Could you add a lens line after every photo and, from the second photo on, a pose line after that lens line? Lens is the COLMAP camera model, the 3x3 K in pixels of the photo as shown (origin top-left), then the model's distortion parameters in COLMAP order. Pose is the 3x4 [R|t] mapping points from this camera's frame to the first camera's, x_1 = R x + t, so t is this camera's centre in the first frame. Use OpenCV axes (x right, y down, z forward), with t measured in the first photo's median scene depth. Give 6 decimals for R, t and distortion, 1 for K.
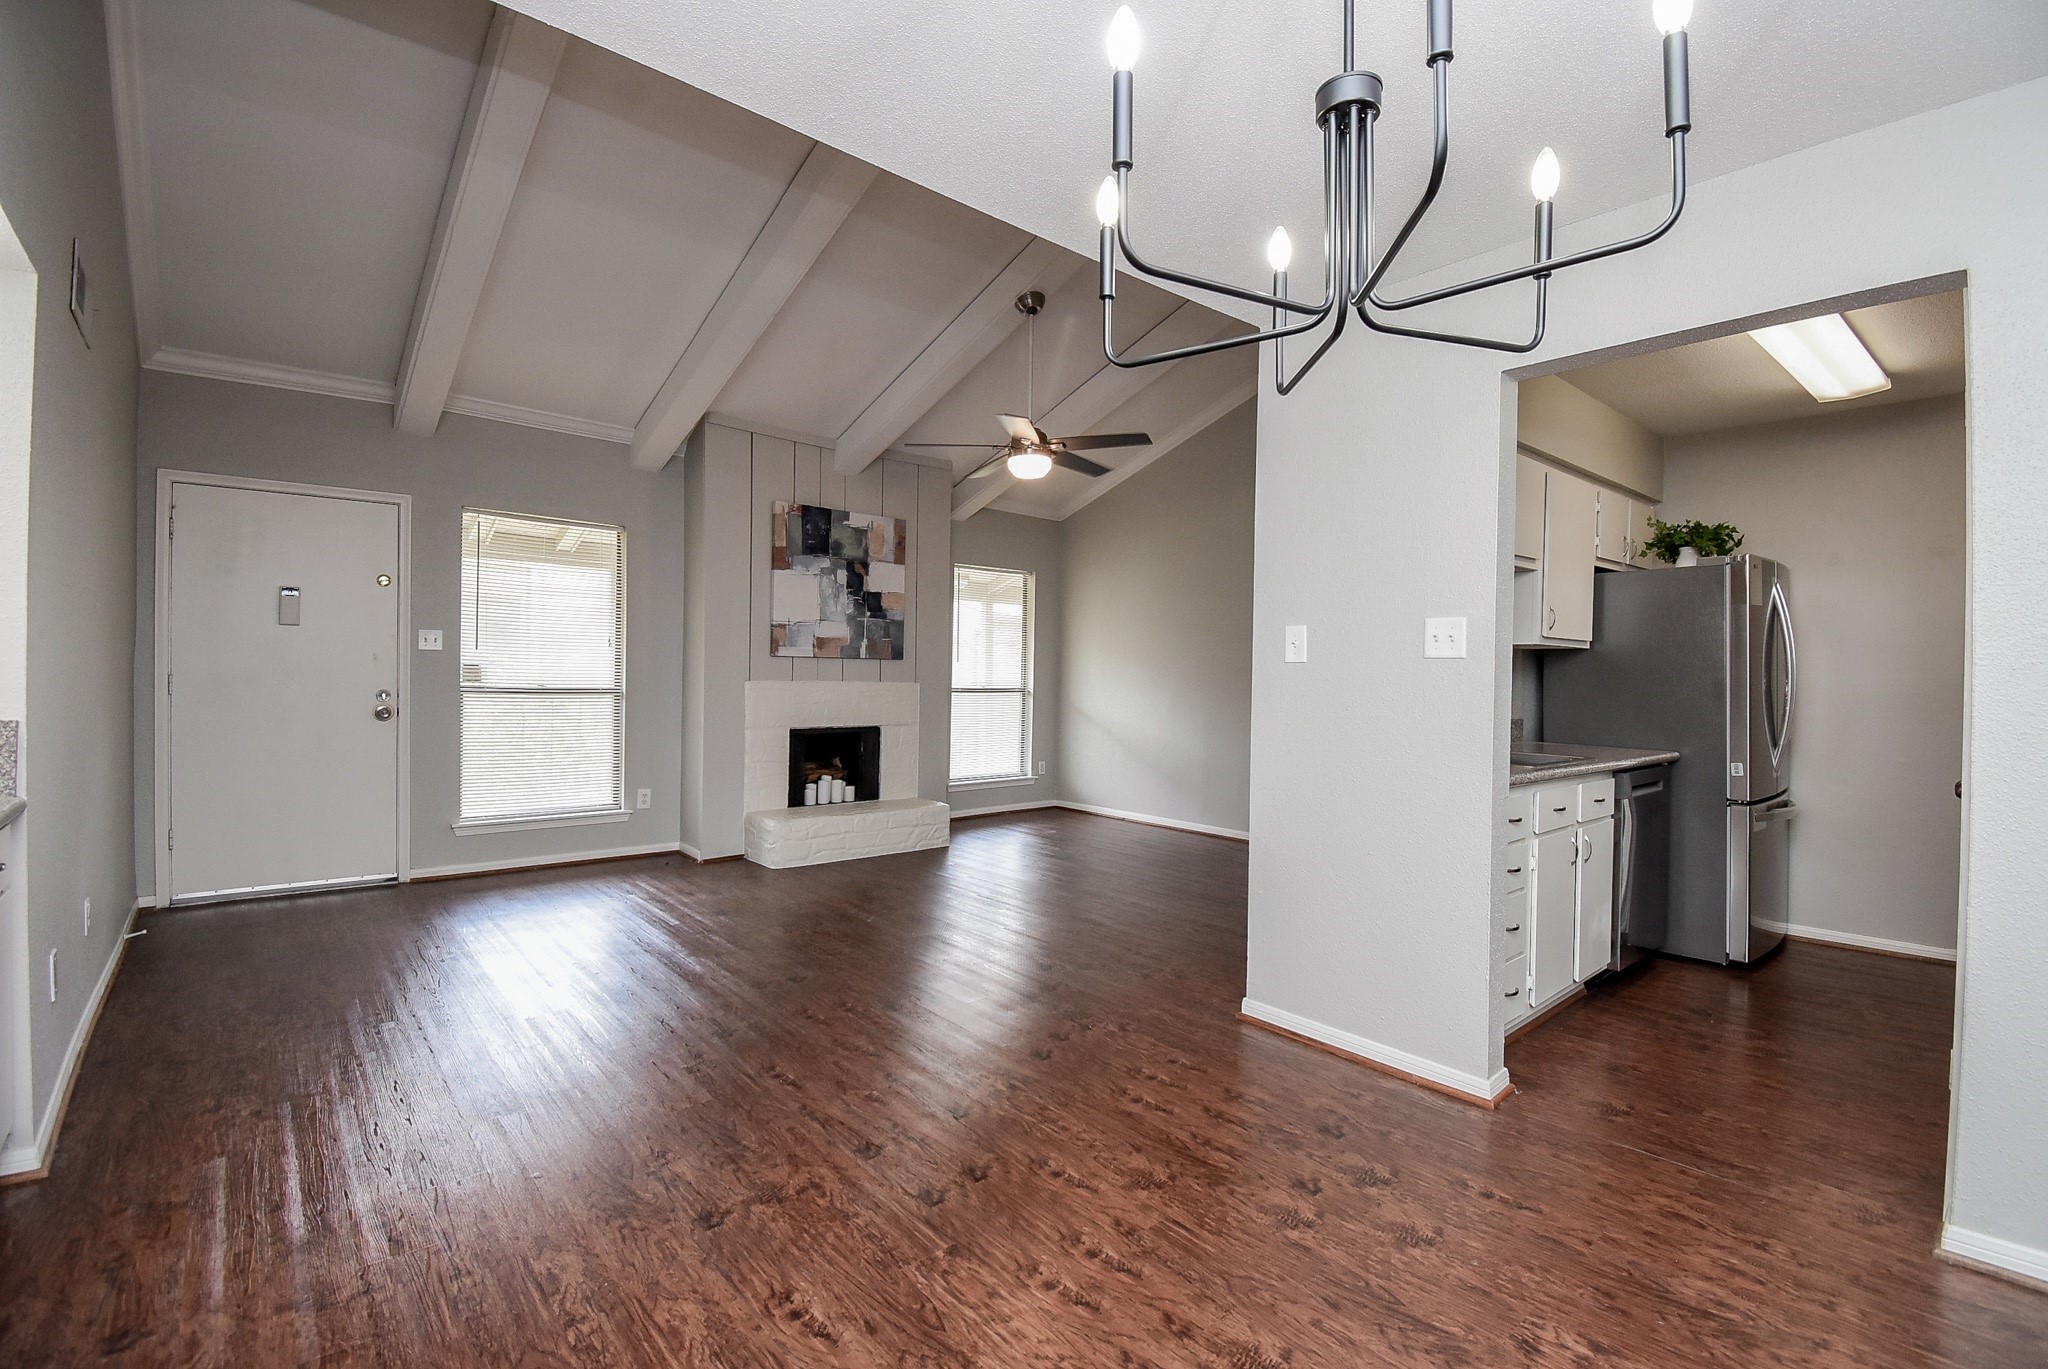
lens RADIAL K [[903.2, 0, 1023.2], [0, 903.2, 674.9], [0, 0, 1]] dist [0.029492, -0.035608]
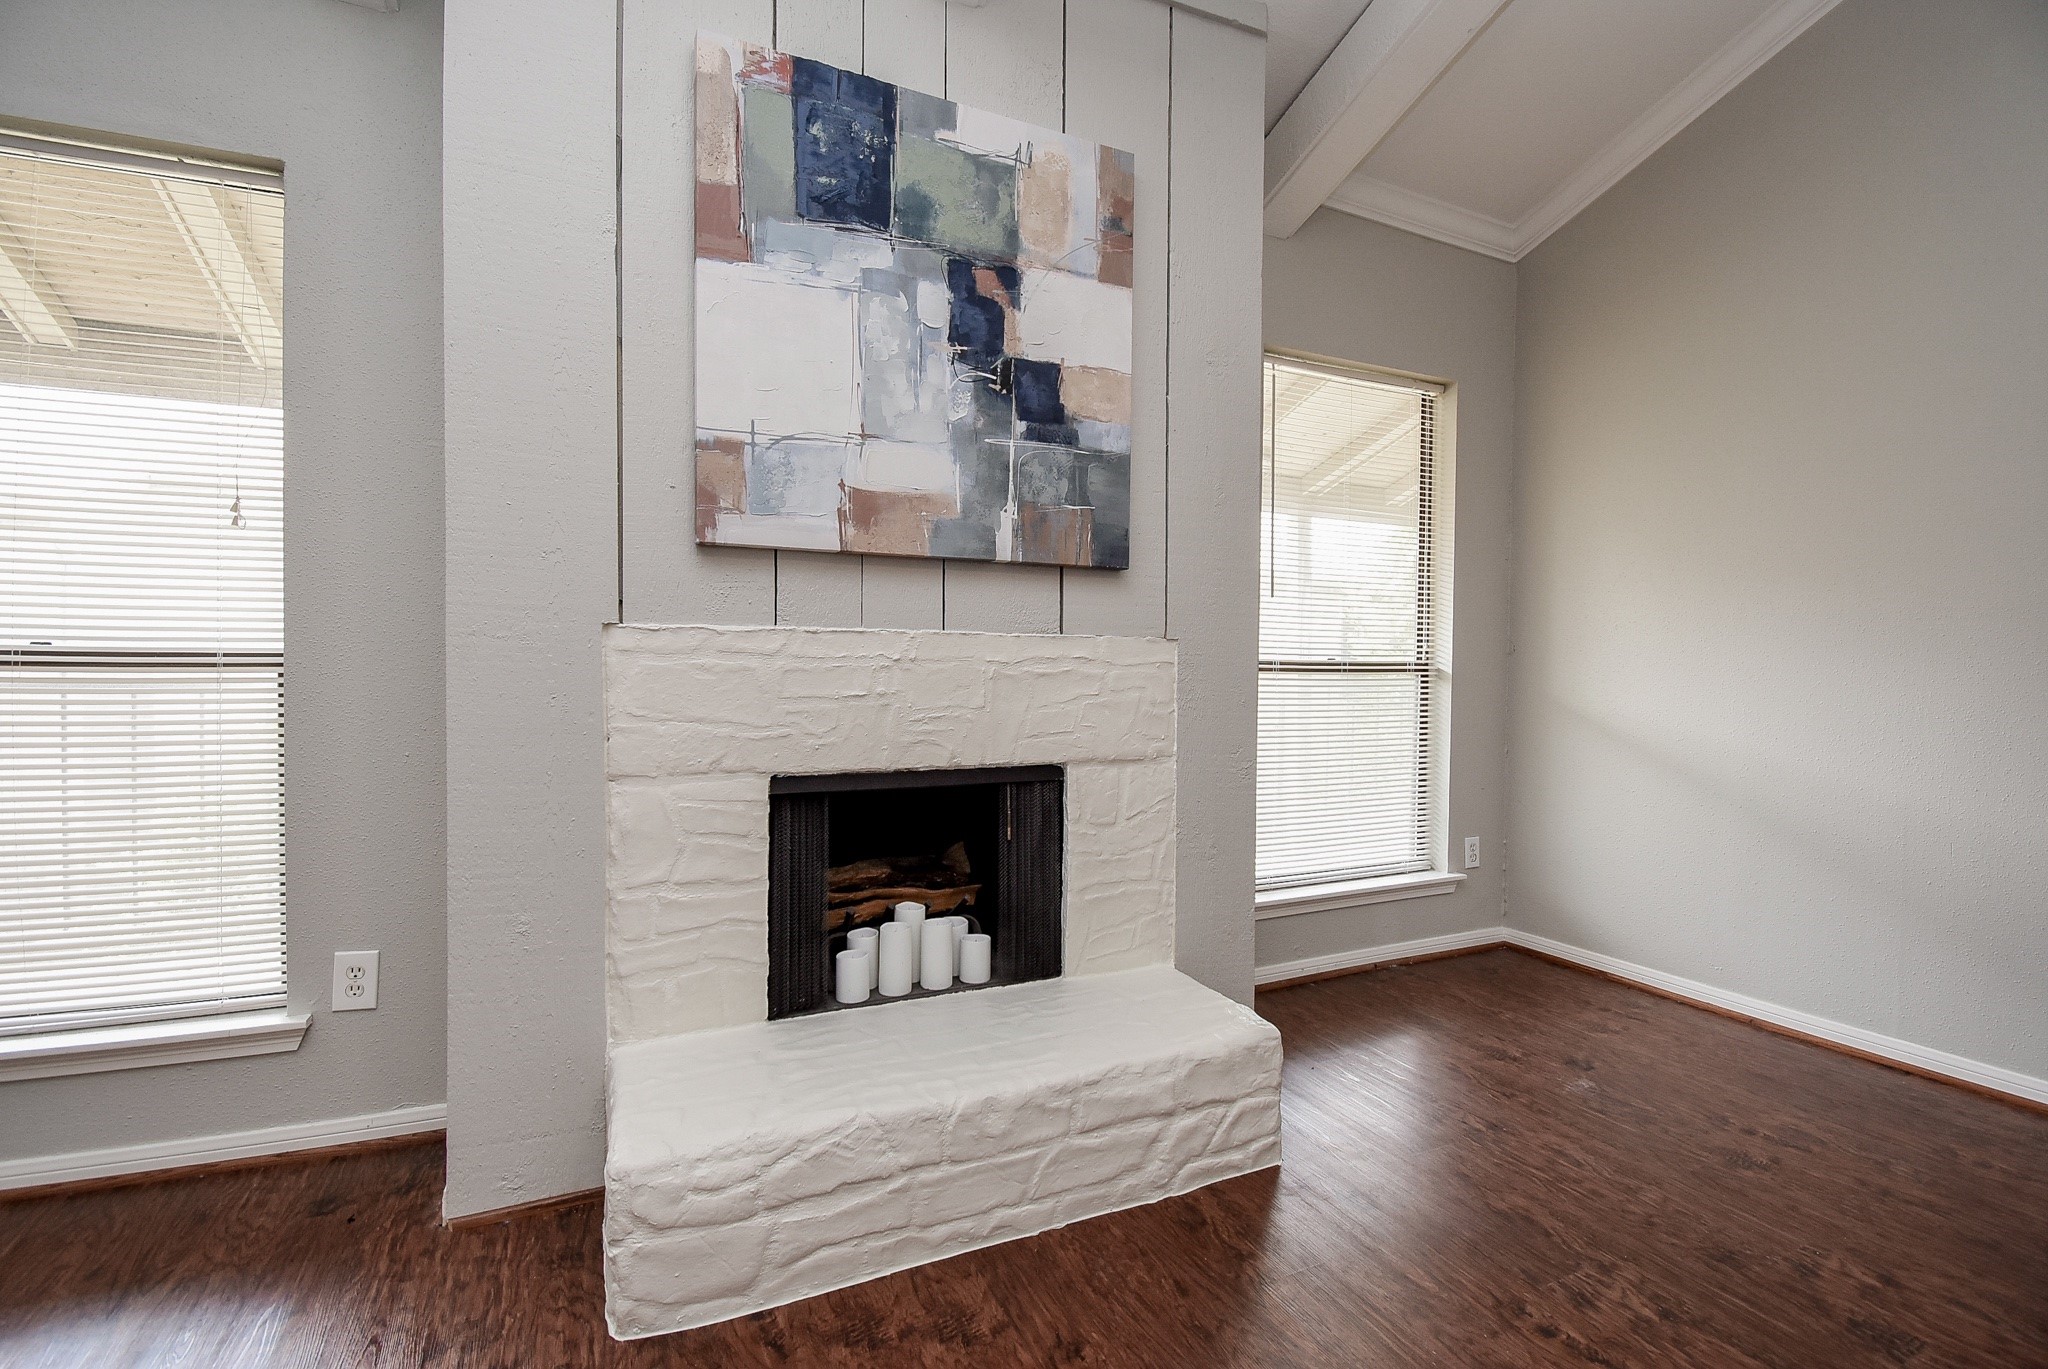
lens RADIAL K [[903.2, 0, 1023.2], [0, 903.2, 674.9], [0, 0, 1]] dist [0.029492, -0.035608]
pose [[0.960495, -0.004531, -0.278261, -0.079262], [0.006507, 0.999960, 0.006181, 0.021101], [0.278222, -0.007747, 0.960486, 0.686550]]
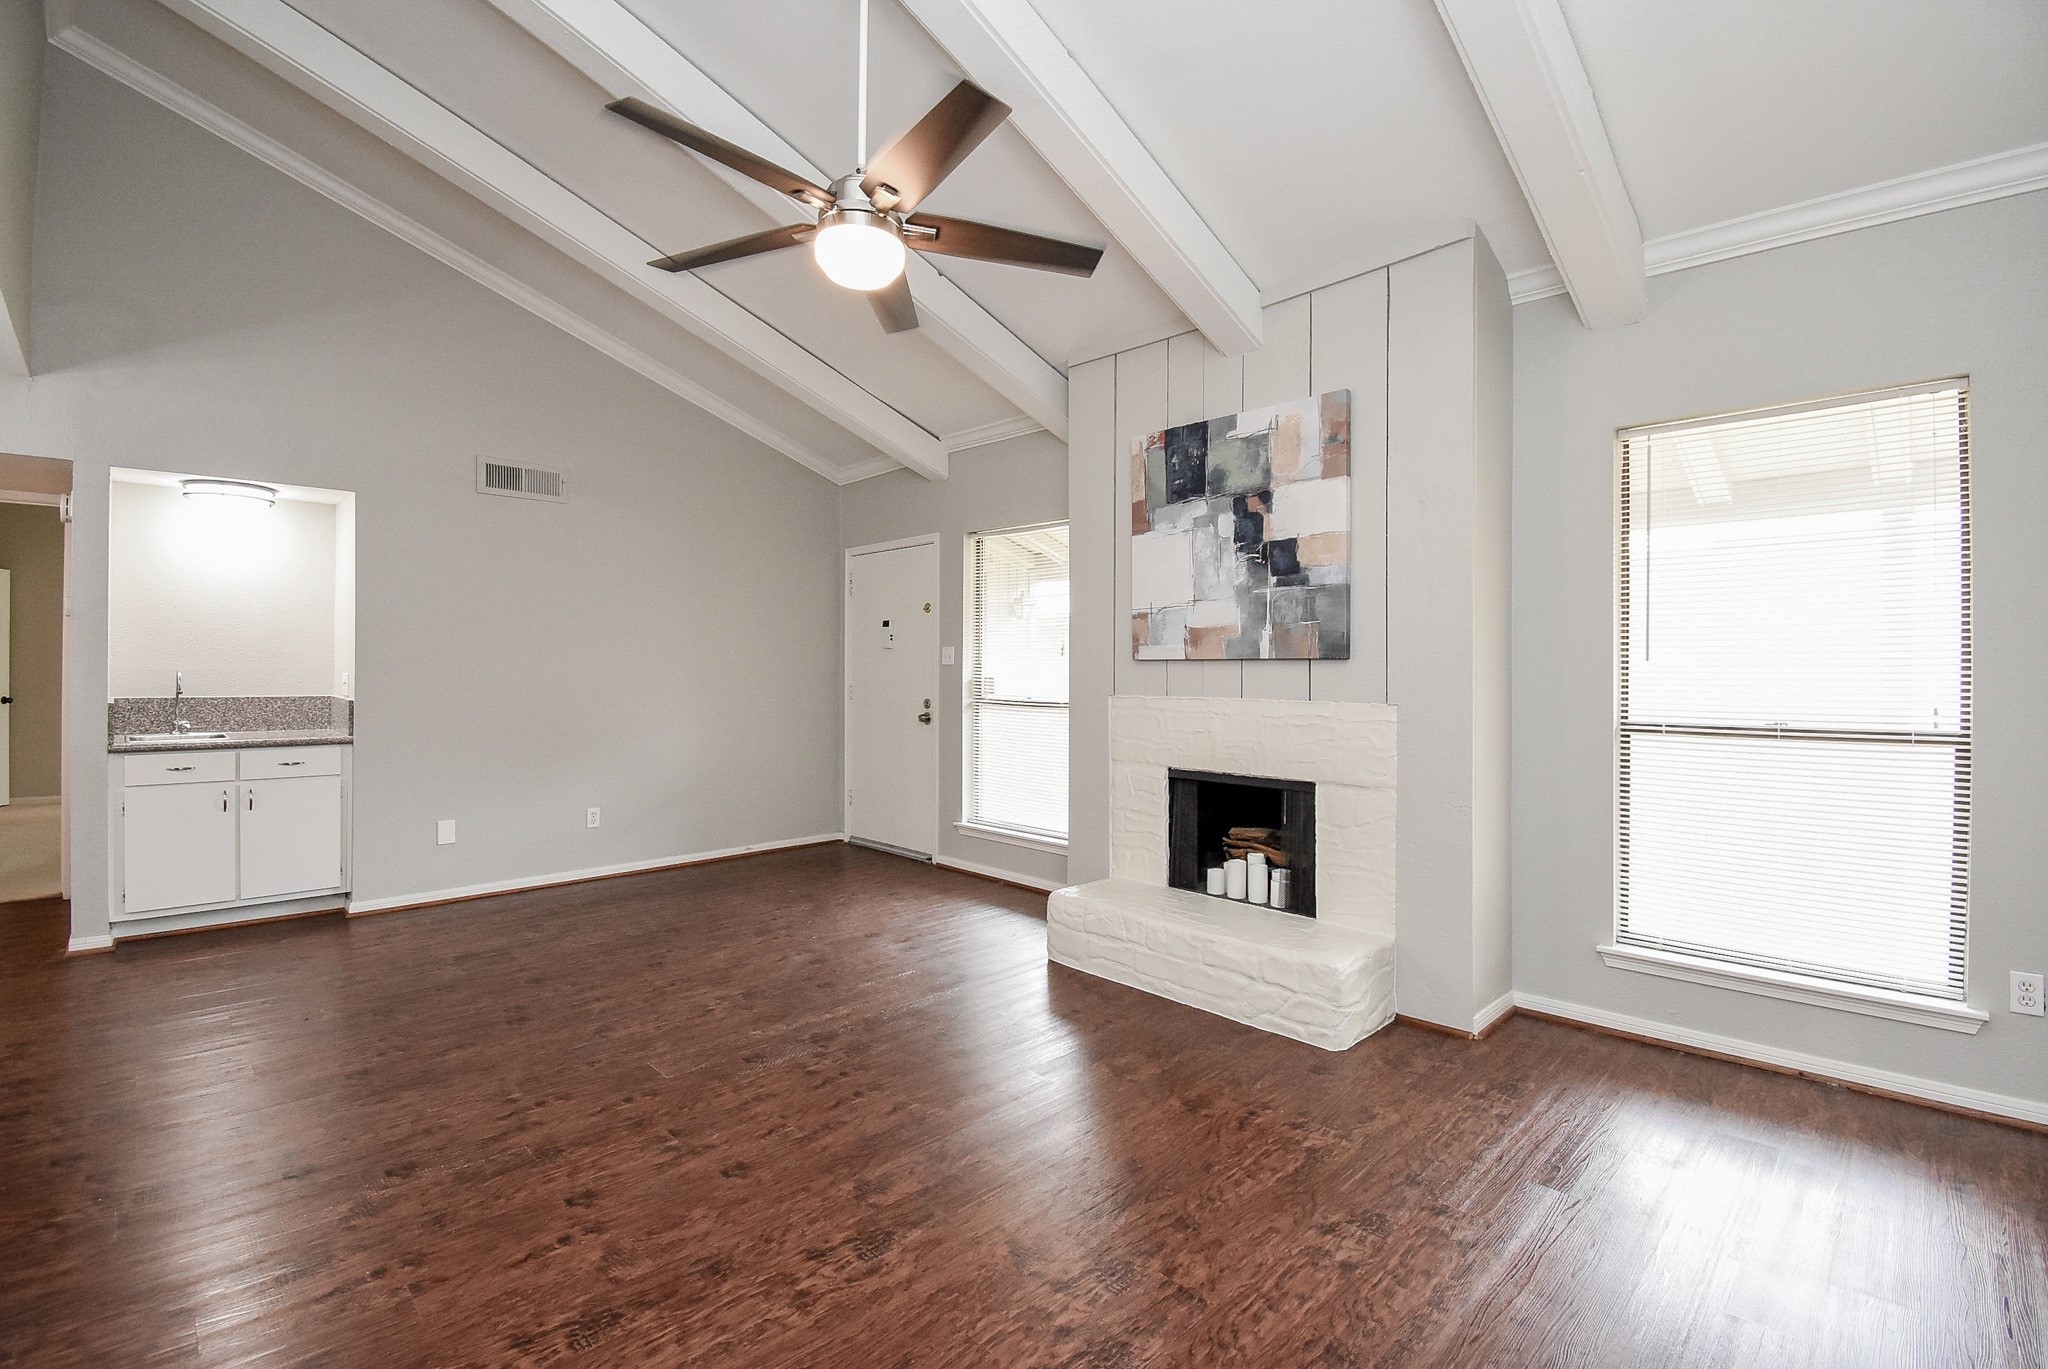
lens RADIAL K [[903.2, 0, 1023.2], [0, 903.2, 674.9], [0, 0, 1]] dist [0.029492, -0.035608]
pose [[0.069631, -0.015256, -0.997456, 0.384461], [-0.009821, 0.999824, -0.015978, 0.002310], [0.997524, 0.010909, 0.069469, 0.810584]]
